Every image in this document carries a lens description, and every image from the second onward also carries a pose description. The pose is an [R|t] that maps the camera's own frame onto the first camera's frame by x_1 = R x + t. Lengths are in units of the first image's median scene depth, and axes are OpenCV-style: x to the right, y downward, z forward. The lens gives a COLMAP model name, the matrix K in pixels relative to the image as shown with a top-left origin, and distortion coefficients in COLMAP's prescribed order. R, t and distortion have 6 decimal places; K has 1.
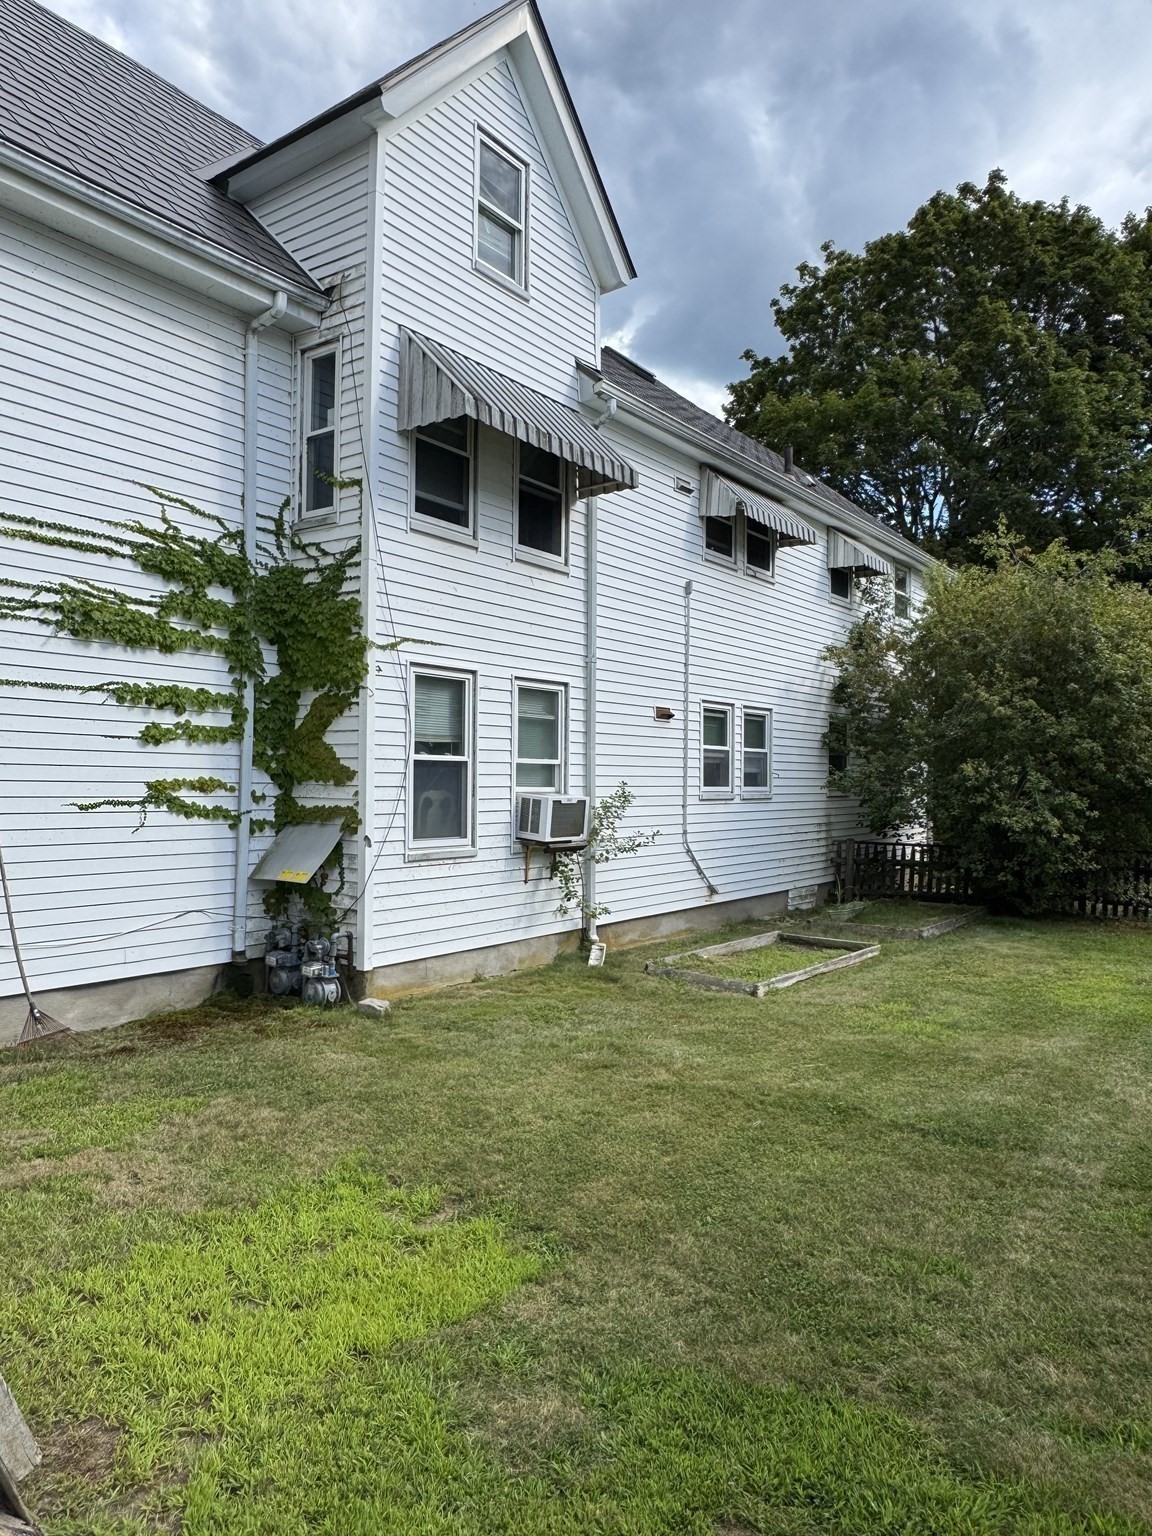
lens RADIAL K [[1036.5, 0, 576.0], [0, 1036.5, 768.0], [0, 0, 1]] dist [0.001053, 0.001353]
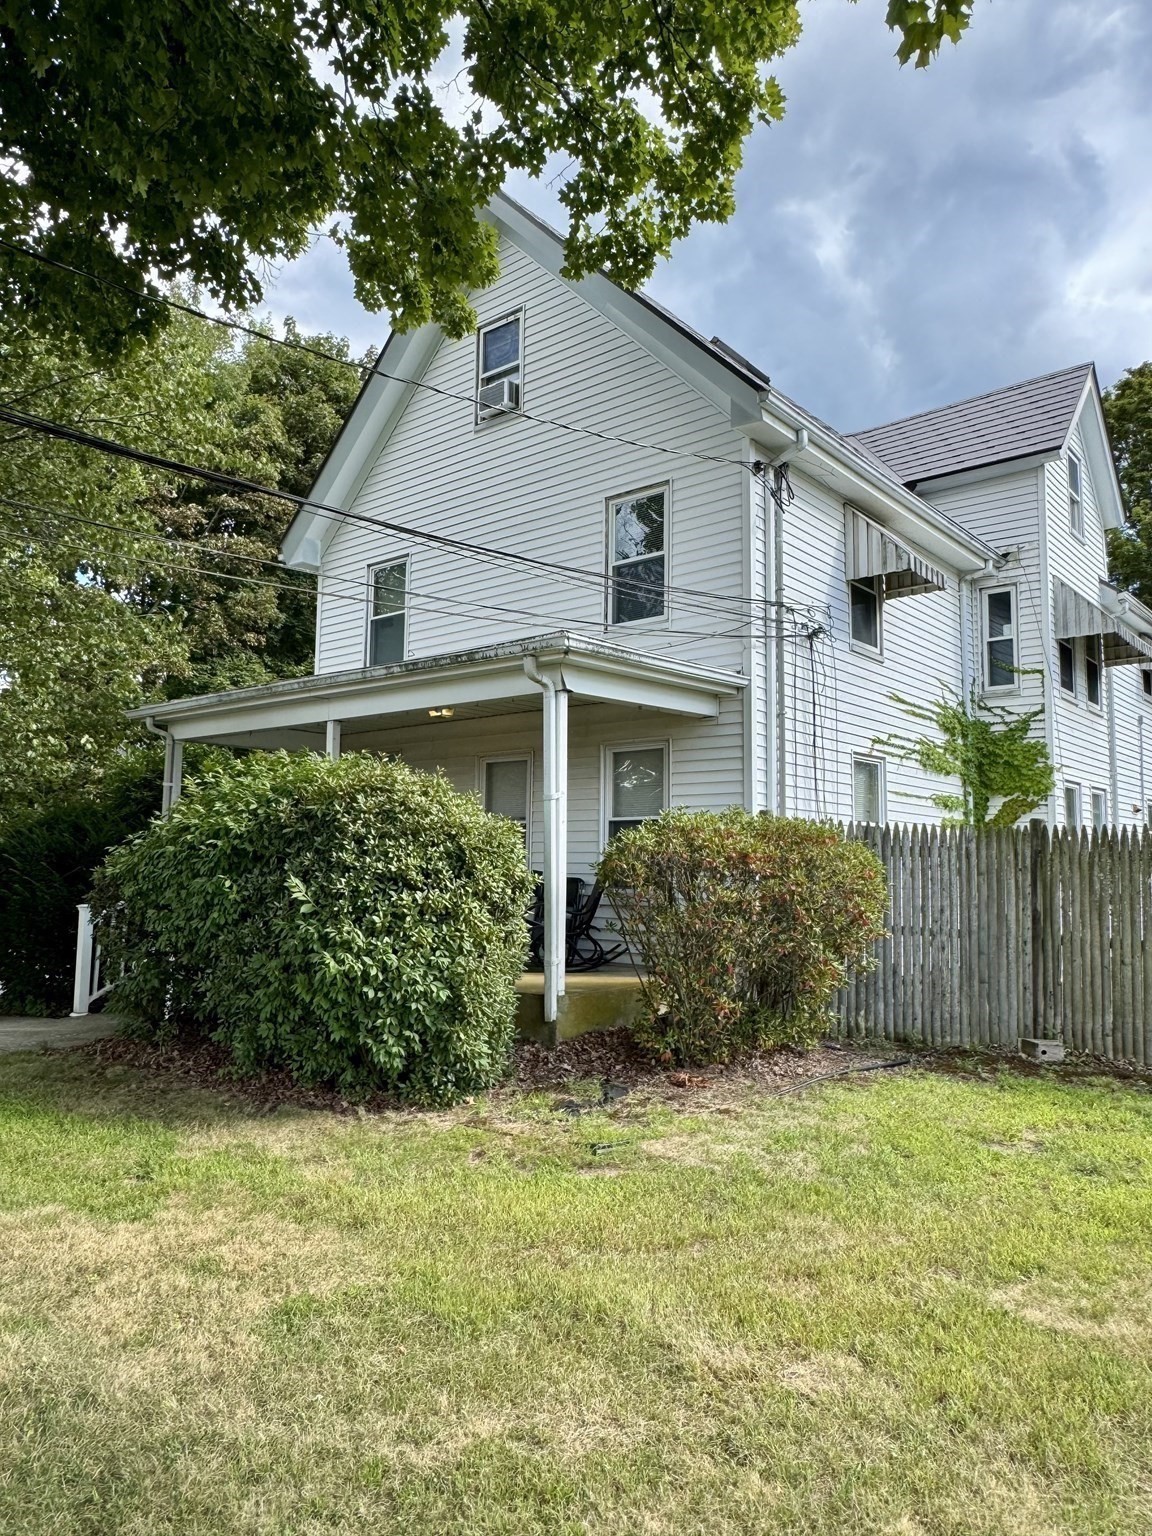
lens RADIAL K [[1036.5, 0, 576.0], [0, 1036.5, 768.0], [0, 0, 1]] dist [0.001053, 0.001353]
pose [[0.997748, -0.008350, -0.066554, -0.816597], [0.002521, 0.996188, -0.087192, 0.019321], [0.067028, 0.086828, 0.993966, -0.658883]]
